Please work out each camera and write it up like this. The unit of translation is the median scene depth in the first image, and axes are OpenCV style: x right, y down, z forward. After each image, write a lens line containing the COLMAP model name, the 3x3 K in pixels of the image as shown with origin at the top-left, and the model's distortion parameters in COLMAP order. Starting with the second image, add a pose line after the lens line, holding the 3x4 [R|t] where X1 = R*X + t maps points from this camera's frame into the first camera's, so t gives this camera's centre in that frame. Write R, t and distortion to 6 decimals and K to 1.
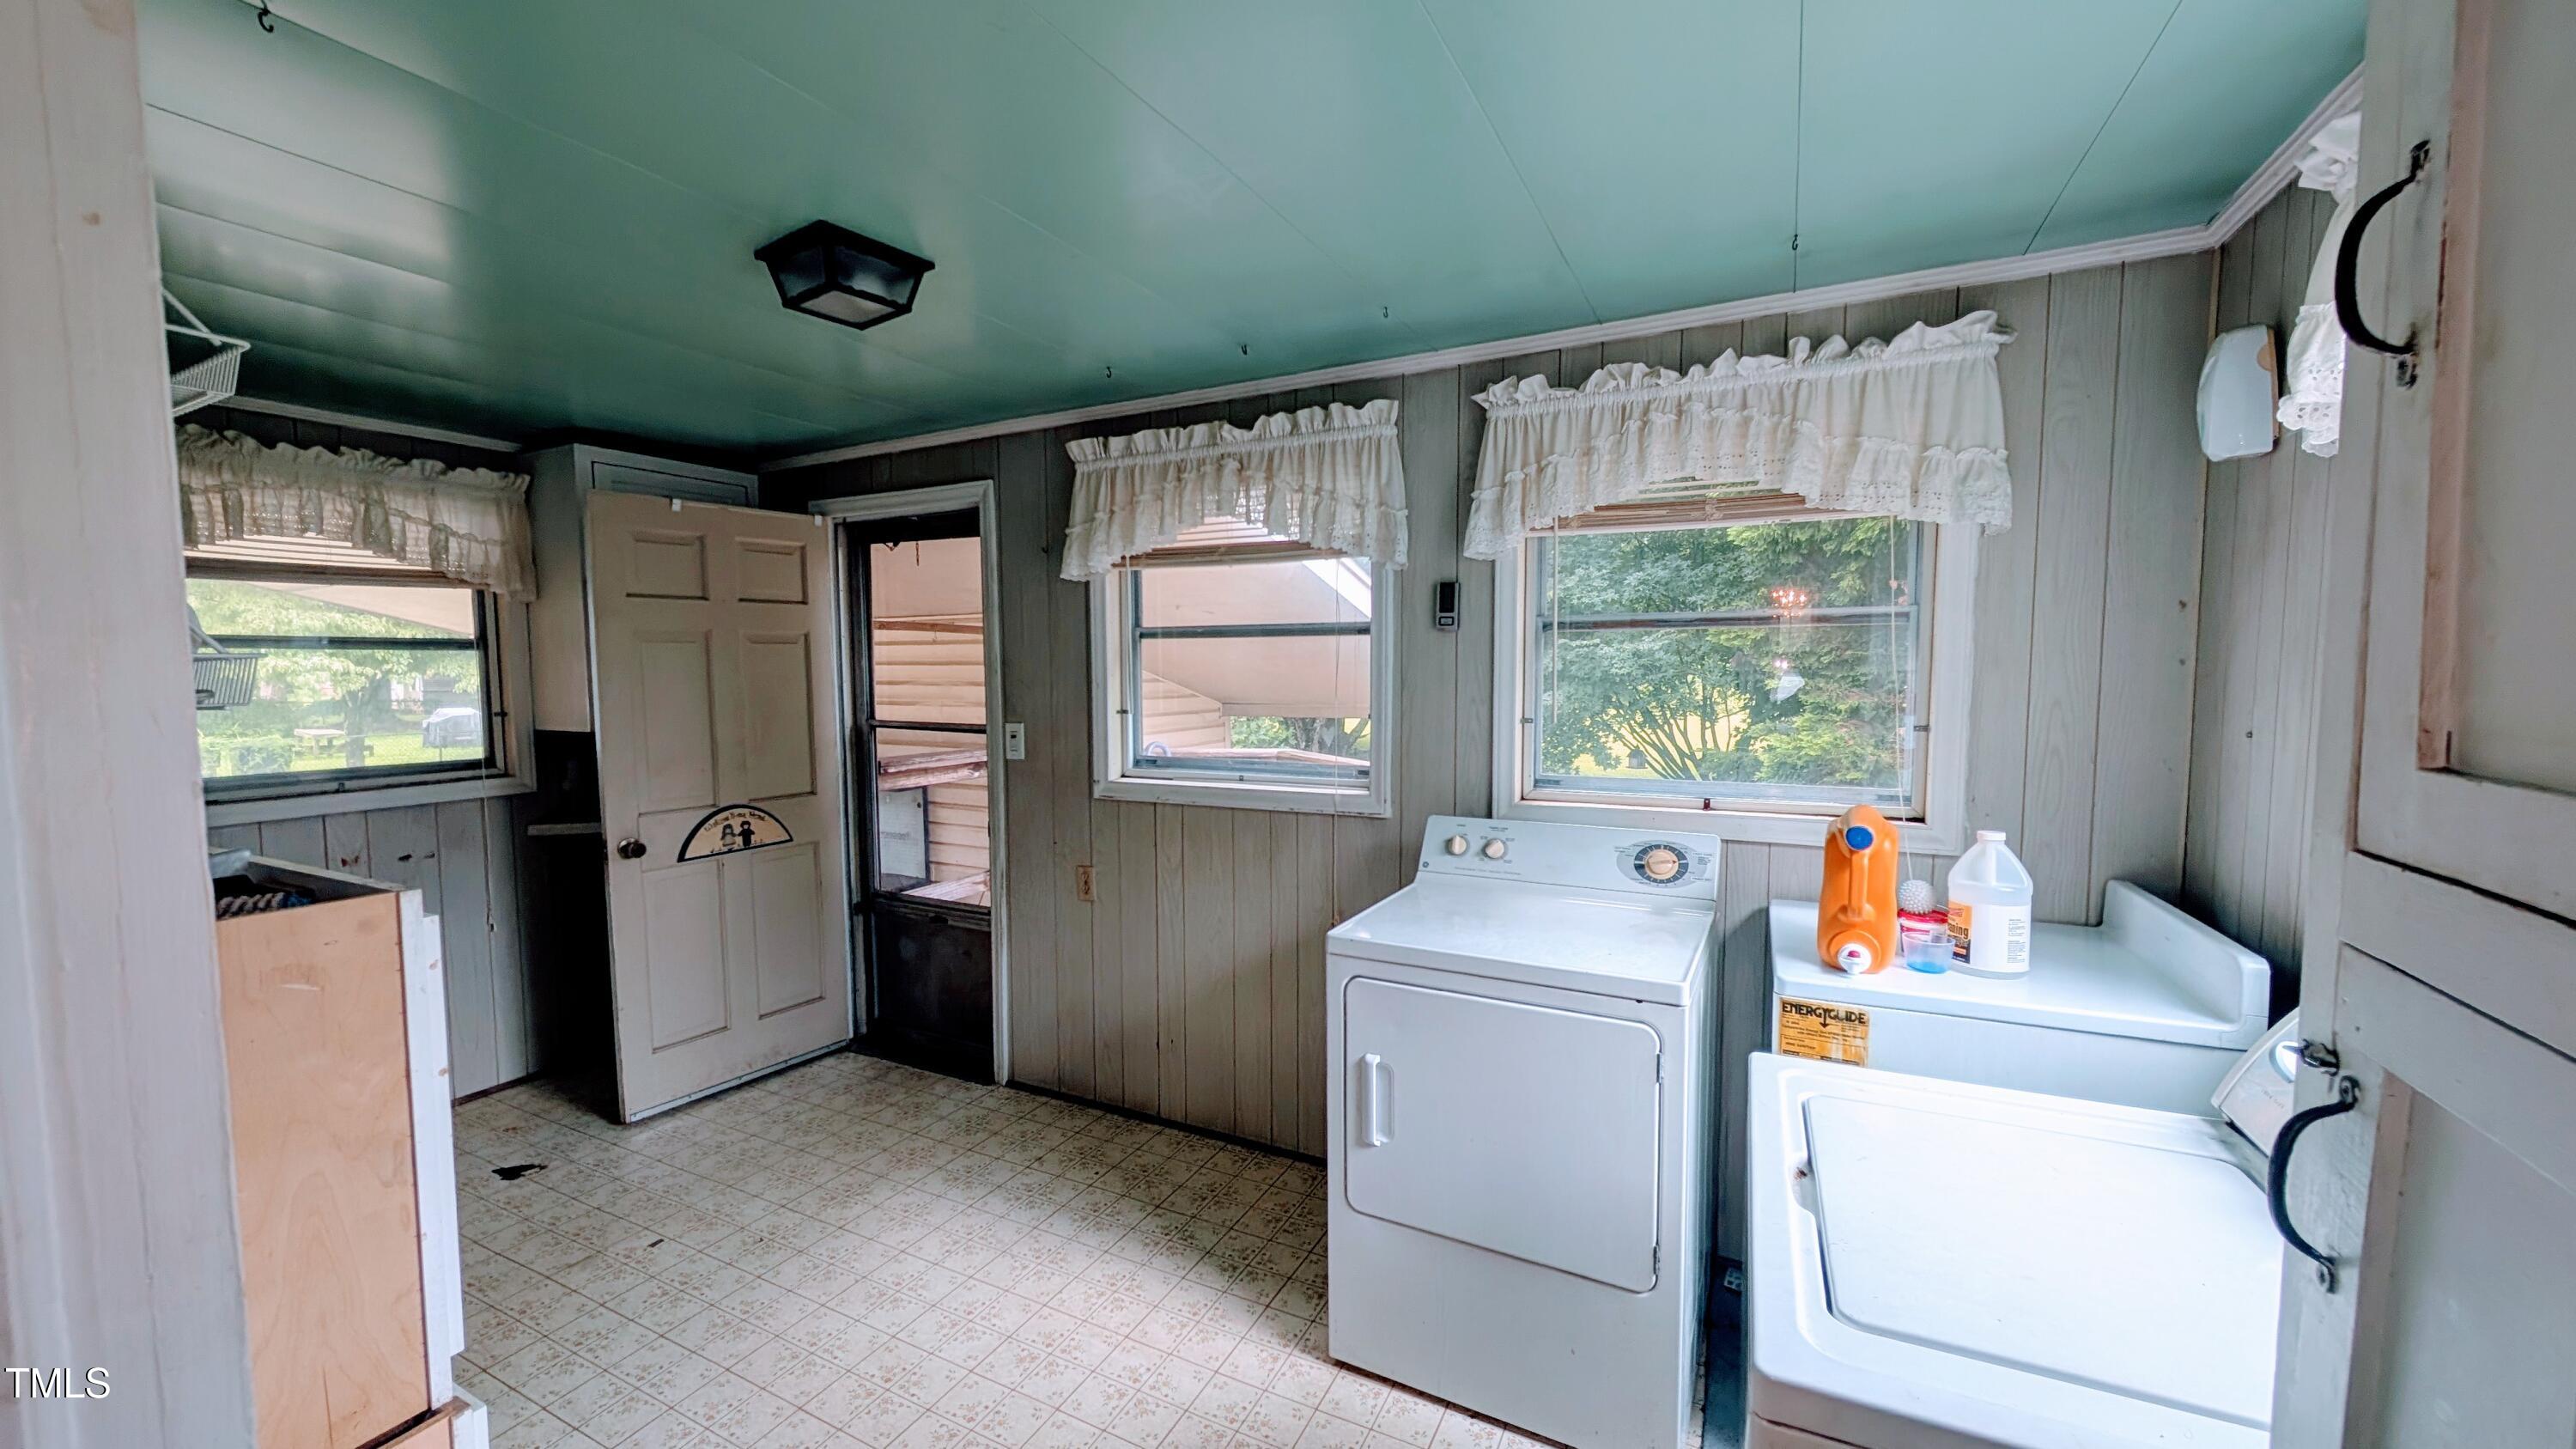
lens RADIAL K [[965.1, 0, 1278.5], [0, 965.1, 726.1], [0, 0, 1]] dist [0.001549, 0.000209]
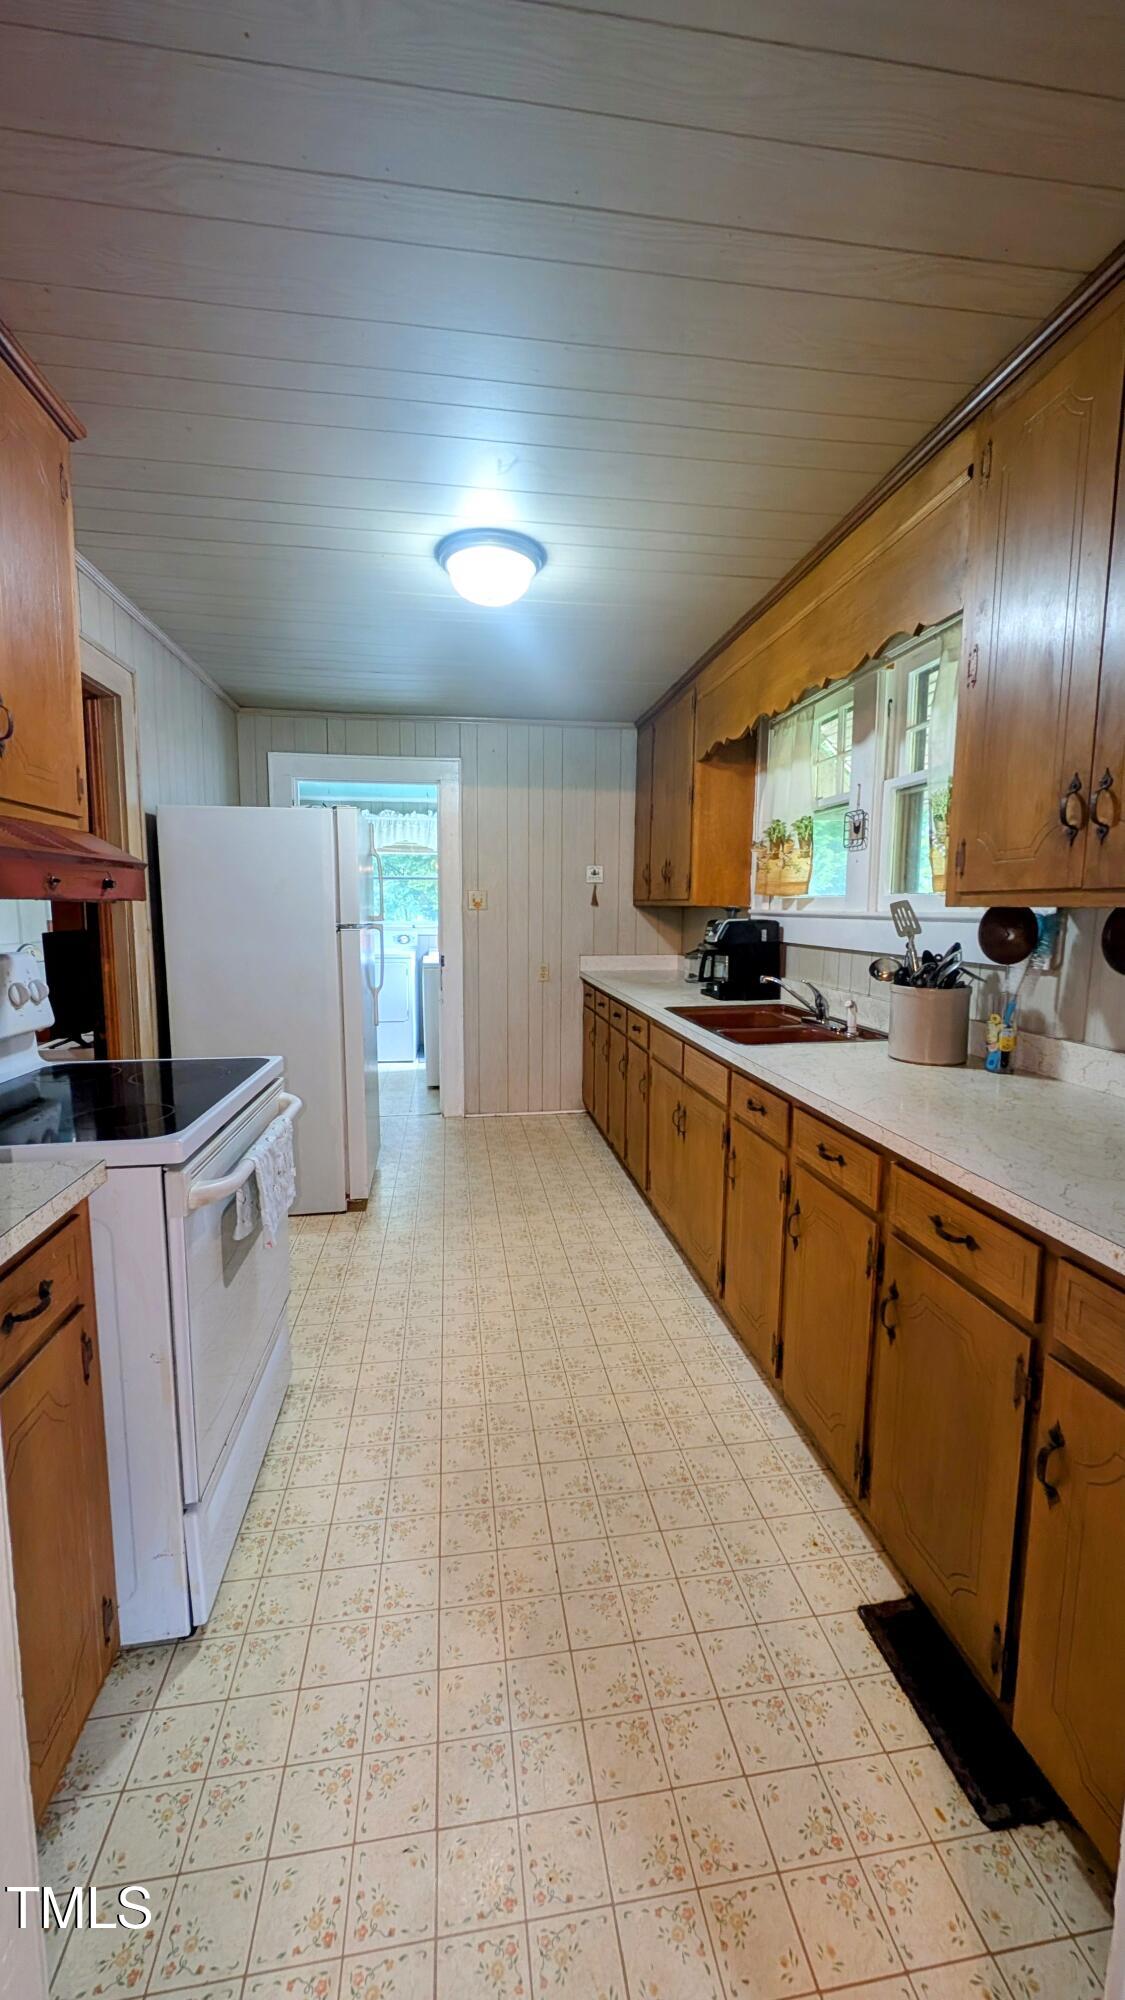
lens RADIAL K [[749.2, 0, 561.5], [0, 749.2, 993.7], [0, 0, 1]] dist [0.001549, 0.000209]
pose [[0.811879, -0.067217, 0.579944, -0.838625], [0.040363, 0.997436, 0.059100, 0.208437], [-0.582429, -0.024574, 0.812510, -1.795121]]
